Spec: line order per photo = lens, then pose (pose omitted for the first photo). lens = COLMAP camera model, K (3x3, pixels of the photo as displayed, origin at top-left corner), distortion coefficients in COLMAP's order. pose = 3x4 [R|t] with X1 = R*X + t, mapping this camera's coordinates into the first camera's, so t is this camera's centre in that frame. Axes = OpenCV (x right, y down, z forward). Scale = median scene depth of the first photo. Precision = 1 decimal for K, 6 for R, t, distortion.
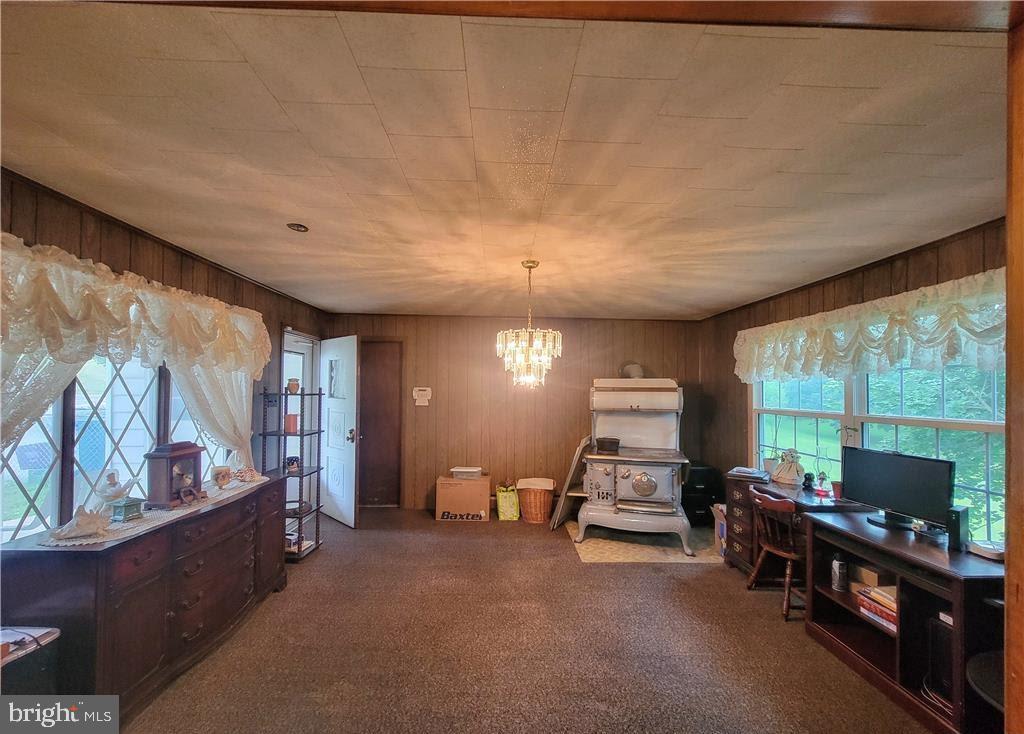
lens RADIAL K [[415.0, 0, 509.8], [0, 415.0, 386.3], [0, 0, 1]] dist [-0.000026, 0.000005]
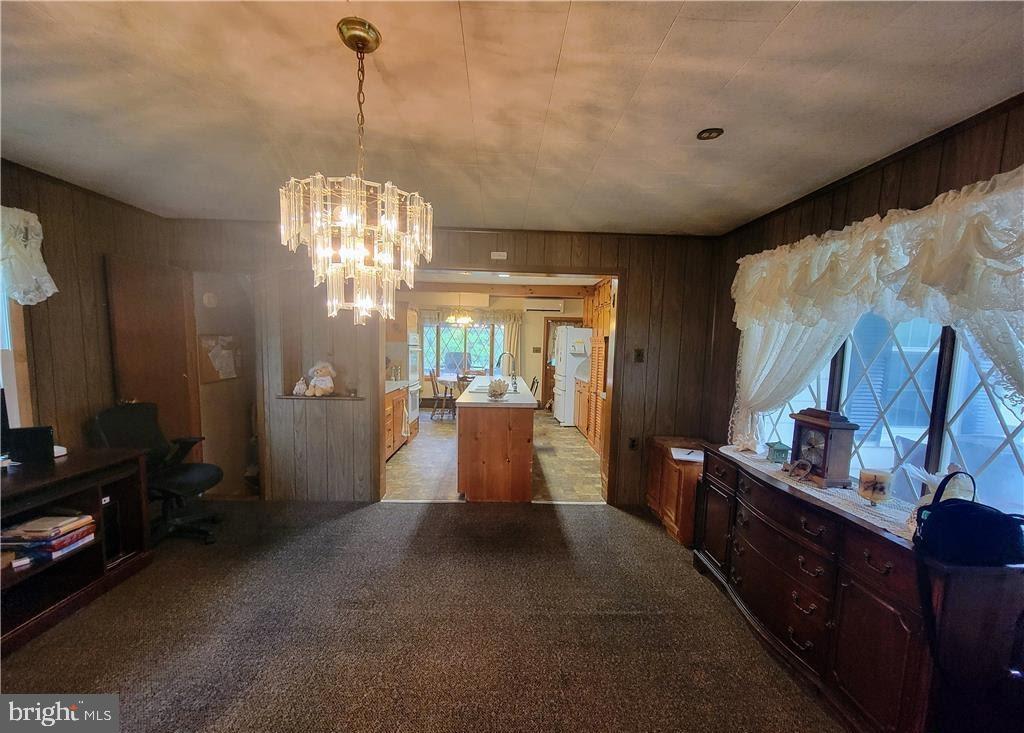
lens RADIAL K [[415.0, 0, 509.8], [0, 415.0, 385.8], [0, 0, 1]] dist [-0.000026, 0.000005]
pose [[-0.999247, -0.038763, -0.001390, -0.160882], [-0.038723, 0.994833, 0.093854, 0.031453], [-0.002256, 0.093837, -0.995585, 1.922241]]
